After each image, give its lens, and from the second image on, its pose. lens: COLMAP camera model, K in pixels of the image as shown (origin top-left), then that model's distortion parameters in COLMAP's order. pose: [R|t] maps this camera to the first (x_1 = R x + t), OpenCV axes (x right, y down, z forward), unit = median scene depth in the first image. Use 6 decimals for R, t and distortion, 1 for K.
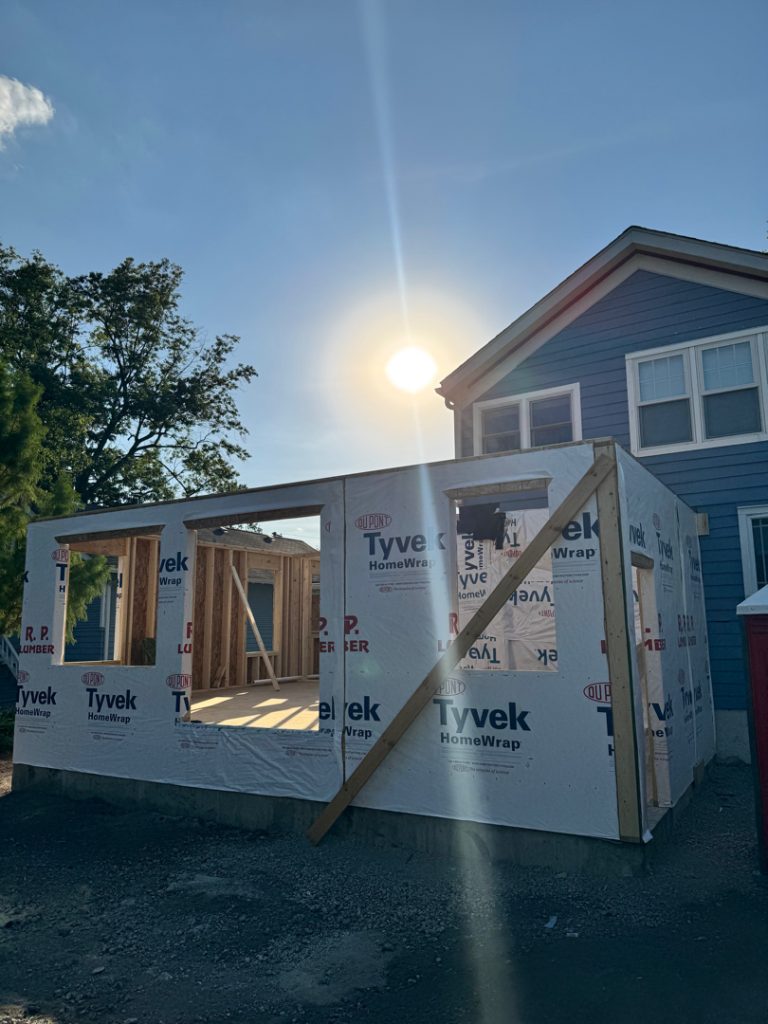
lens RADIAL K [[714.4, 0, 386.7], [0, 714.4, 533.8], [0, 0, 1]] dist [0.180393, -0.379139]
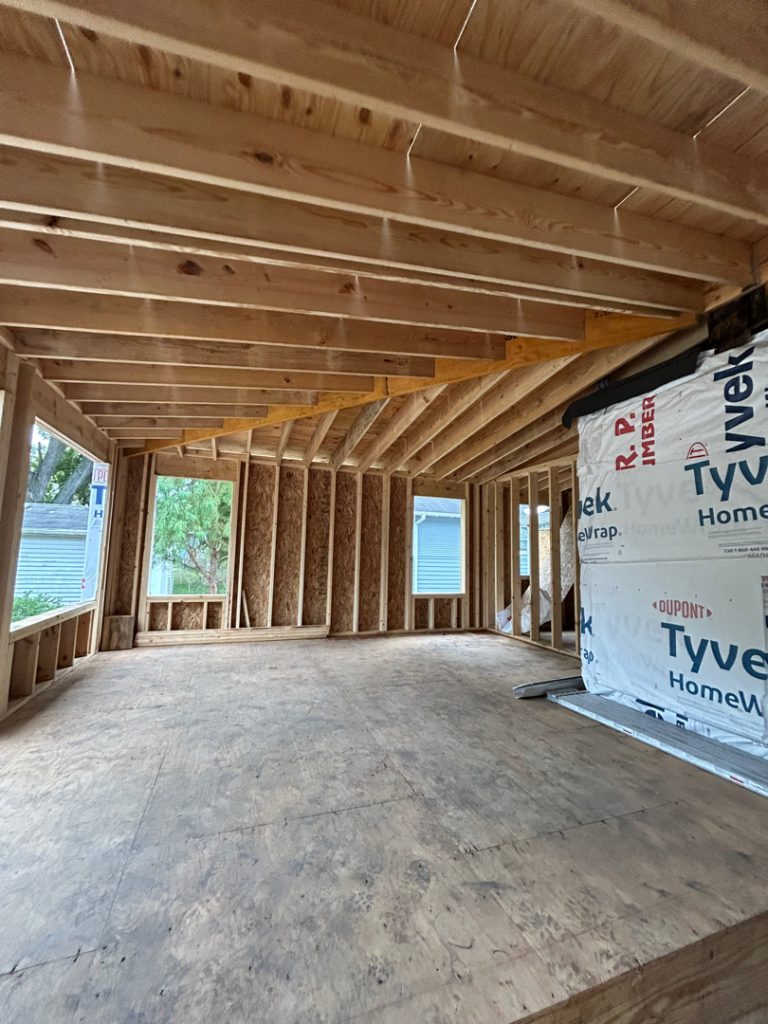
lens RADIAL K [[399.9, 0, 397.2], [0, 399.9, 515.2], [0, 0, 1]] dist [-0.000094, -0.000030]
pose [[0.793667, -0.029272, -0.607647, 0.106729], [0.052106, 0.998442, 0.019959, 0.077190], [0.606116, -0.047503, 0.793956, 0.764213]]
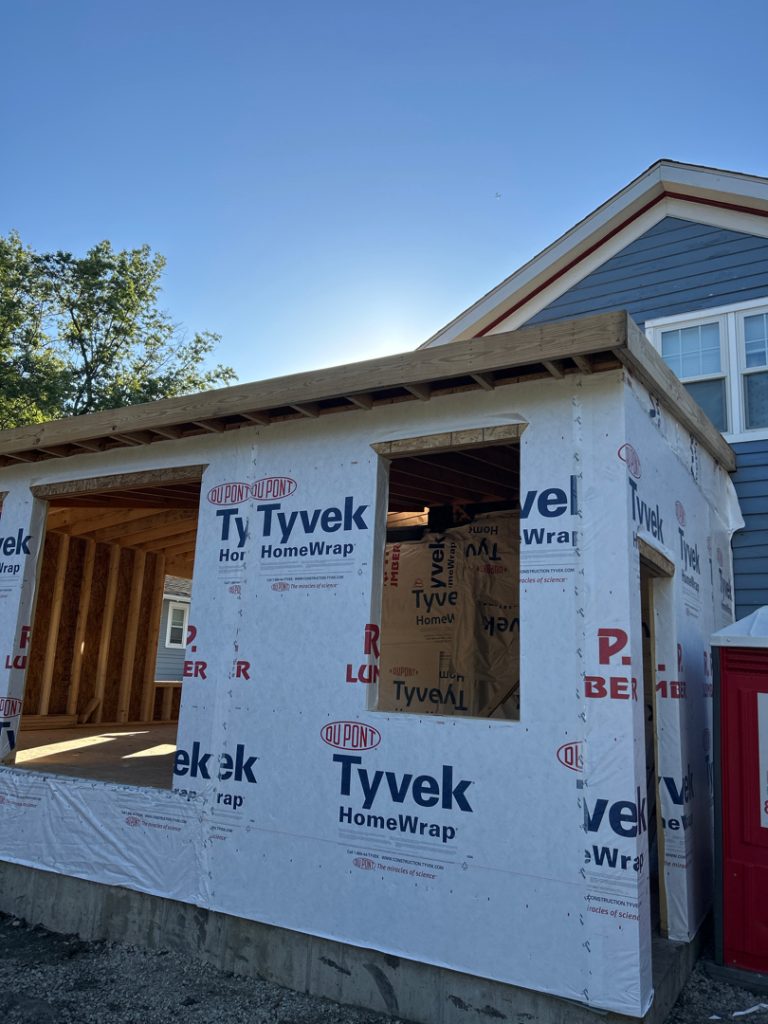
lens RADIAL K [[767.0, 0, 382.6], [0, 767.0, 534.0], [0, 0, 1]] dist [0.038851, -0.003101]
pose [[0.998417, 0.056086, -0.004273, 0.062675], [-0.056225, 0.997315, -0.046927, 0.037320], [0.001630, 0.047093, 0.998889, 0.180759]]
